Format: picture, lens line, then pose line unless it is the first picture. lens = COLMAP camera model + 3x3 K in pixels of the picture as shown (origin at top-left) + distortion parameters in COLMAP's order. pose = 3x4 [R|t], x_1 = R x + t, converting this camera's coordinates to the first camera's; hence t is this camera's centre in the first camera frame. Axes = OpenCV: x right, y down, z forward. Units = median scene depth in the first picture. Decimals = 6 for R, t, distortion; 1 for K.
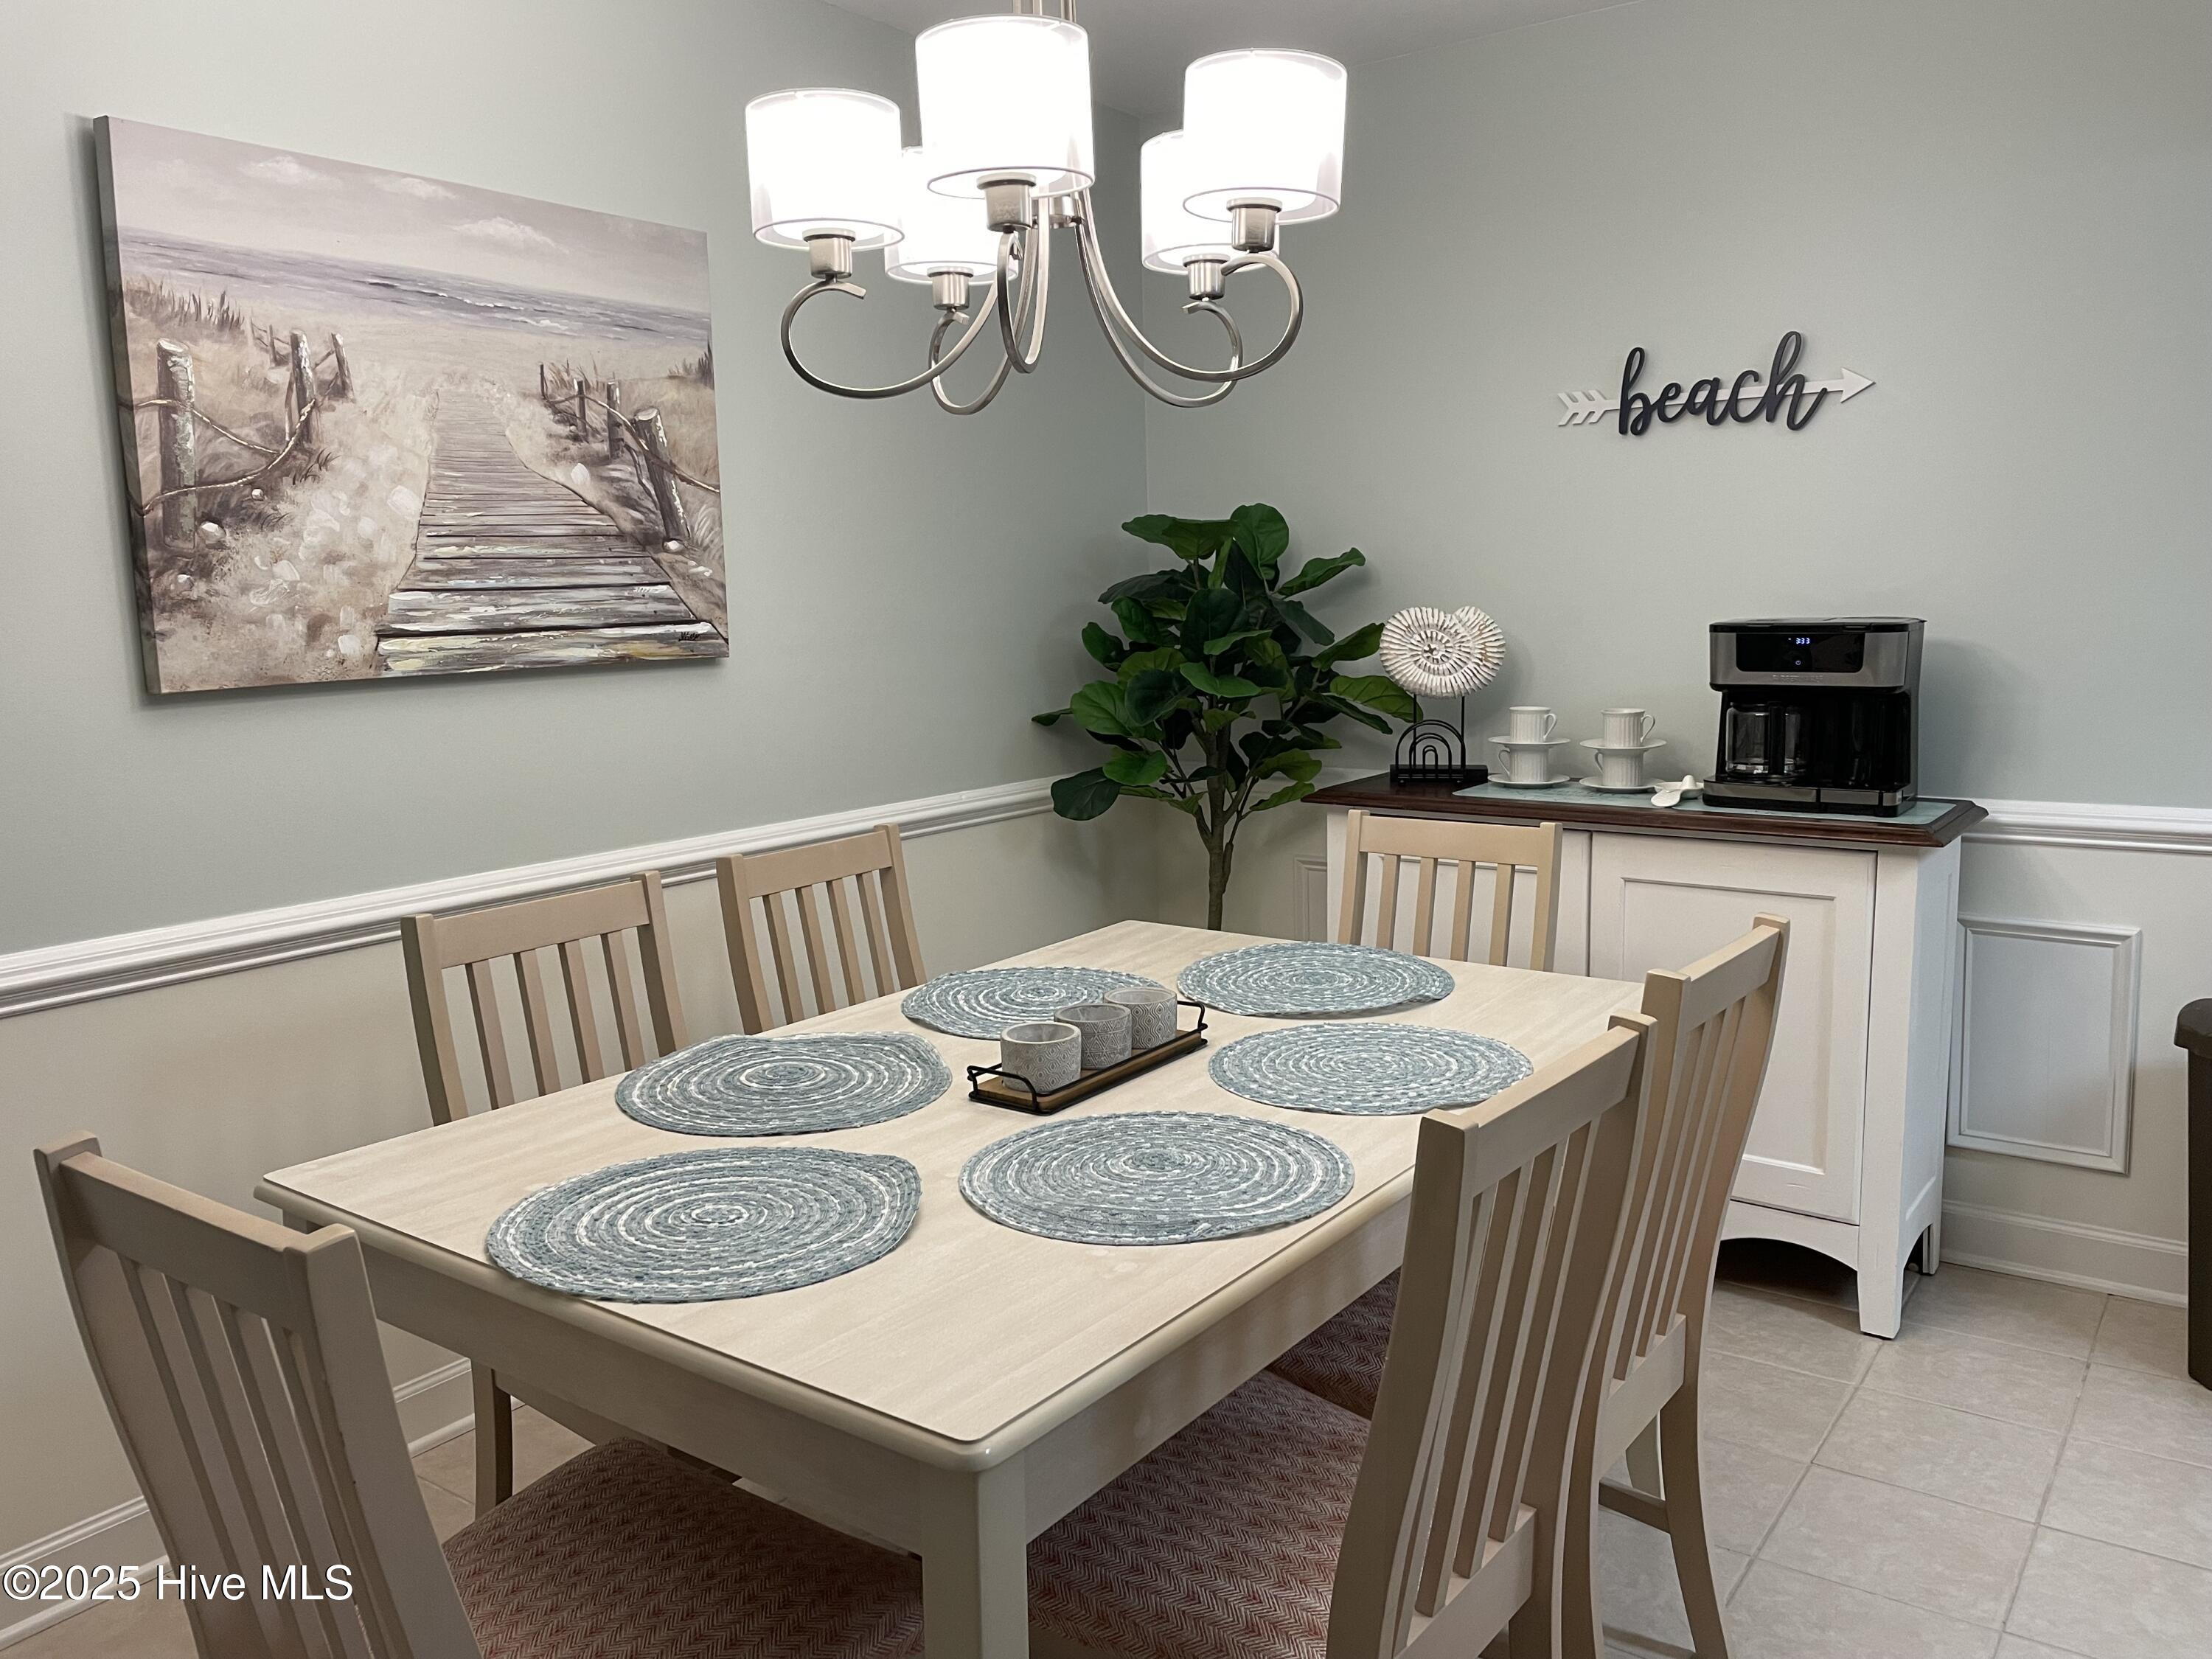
lens RADIAL K [[1670.4, 0, 1101.9], [0, 1670.4, 828.5], [0, 0, 1]] dist [0.050319, -0.072684]
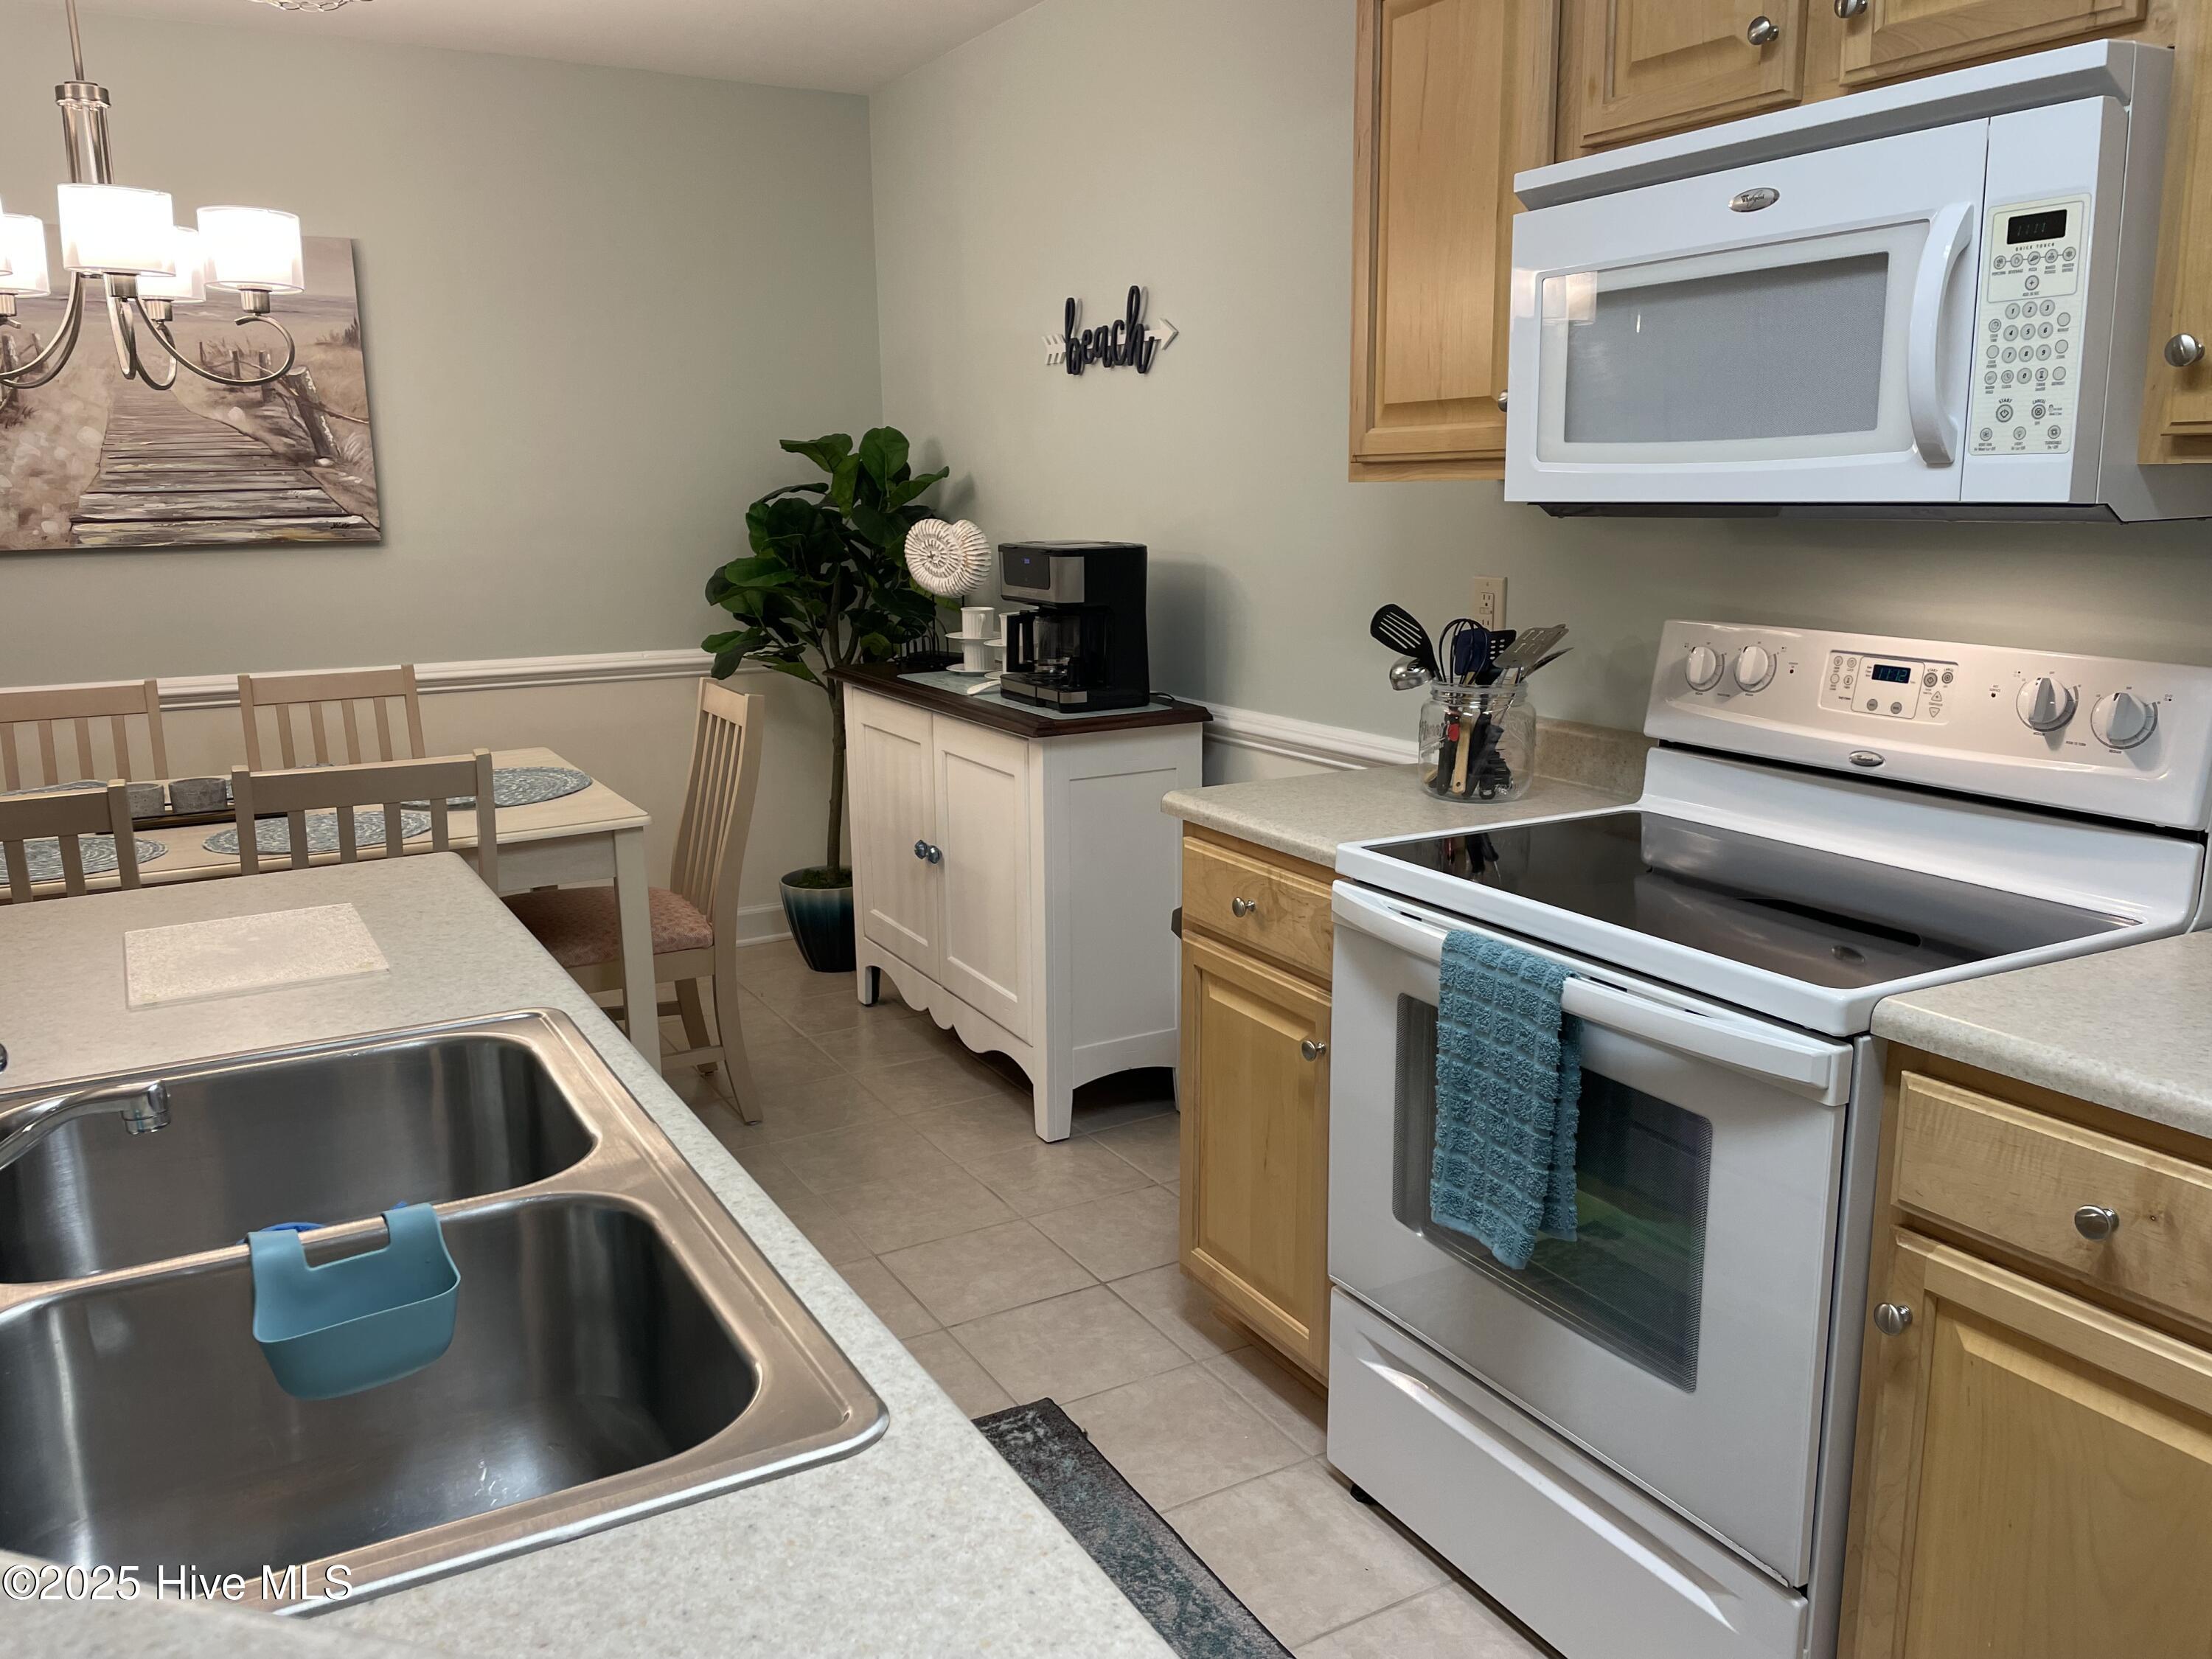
lens RADIAL K [[1670.4, 0, 1105.2], [0, 1670.4, 828.0], [0, 0, 1]] dist [0.050319, -0.072684]
pose [[0.910073, 0.104227, -0.401127, 1.020063], [-0.074001, 0.993174, 0.090167, -0.038302], [0.407787, -0.052375, 0.911574, -0.064898]]
